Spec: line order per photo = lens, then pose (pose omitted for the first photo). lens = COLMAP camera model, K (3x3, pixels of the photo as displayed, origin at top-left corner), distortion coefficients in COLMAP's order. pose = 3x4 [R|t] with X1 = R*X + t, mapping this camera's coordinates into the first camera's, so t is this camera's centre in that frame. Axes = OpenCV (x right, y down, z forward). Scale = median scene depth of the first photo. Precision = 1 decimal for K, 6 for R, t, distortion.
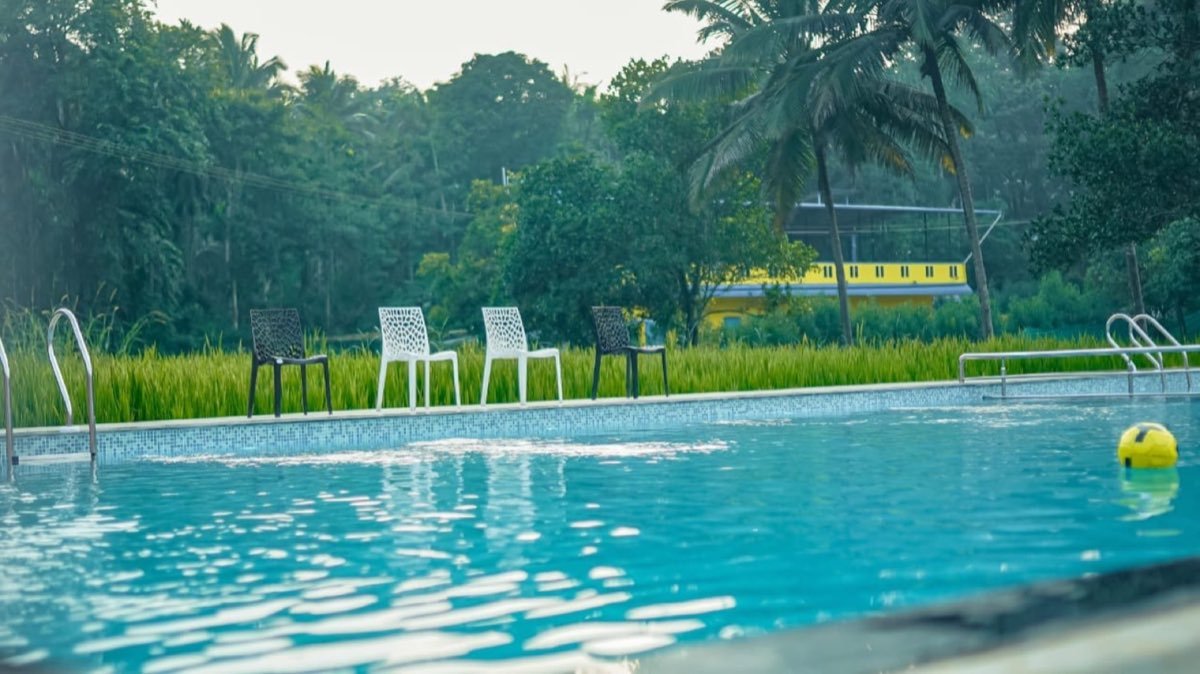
lens RADIAL K [[1741.9, 0, 600.0], [0, 1741.9, 337.0], [0, 0, 1]] dist [-0.017010, 0.006659]
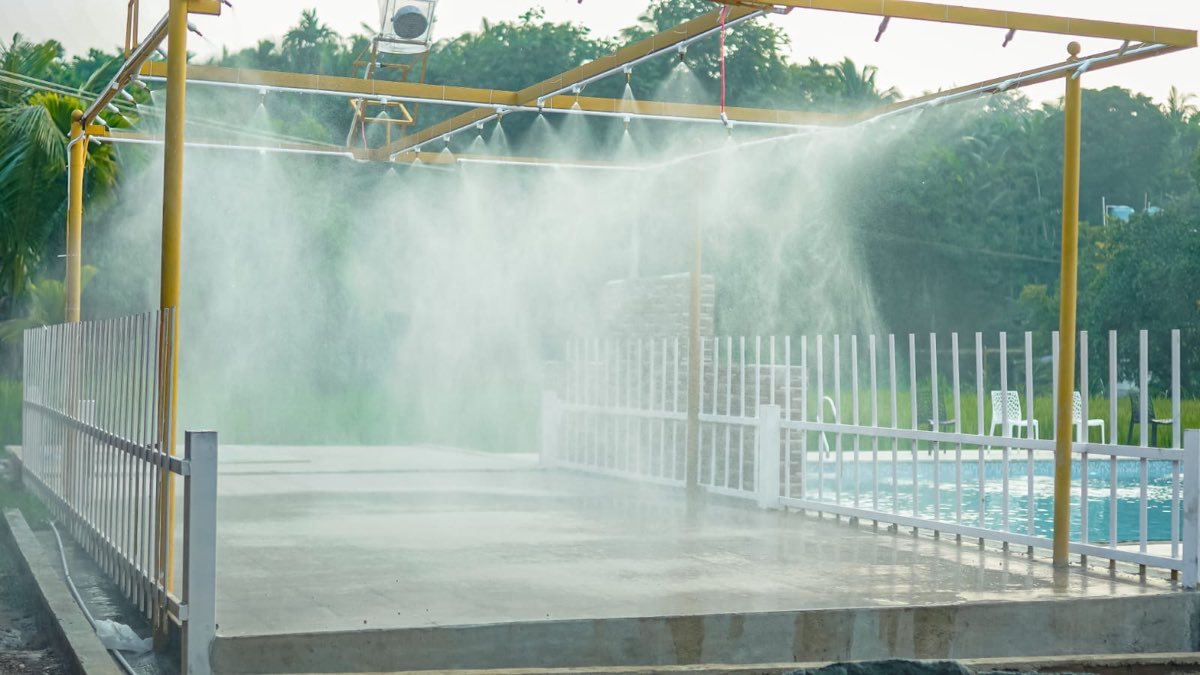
lens RADIAL K [[1741.9, 0, 600.0], [0, 1741.9, 337.5], [0, 0, 1]] dist [-0.017010, 0.006659]
pose [[0.942435, 0.039044, -0.332101, 0.011080], [-0.037557, 0.999235, 0.010897, -0.011342], [0.332273, 0.002203, 0.943181, -0.108635]]
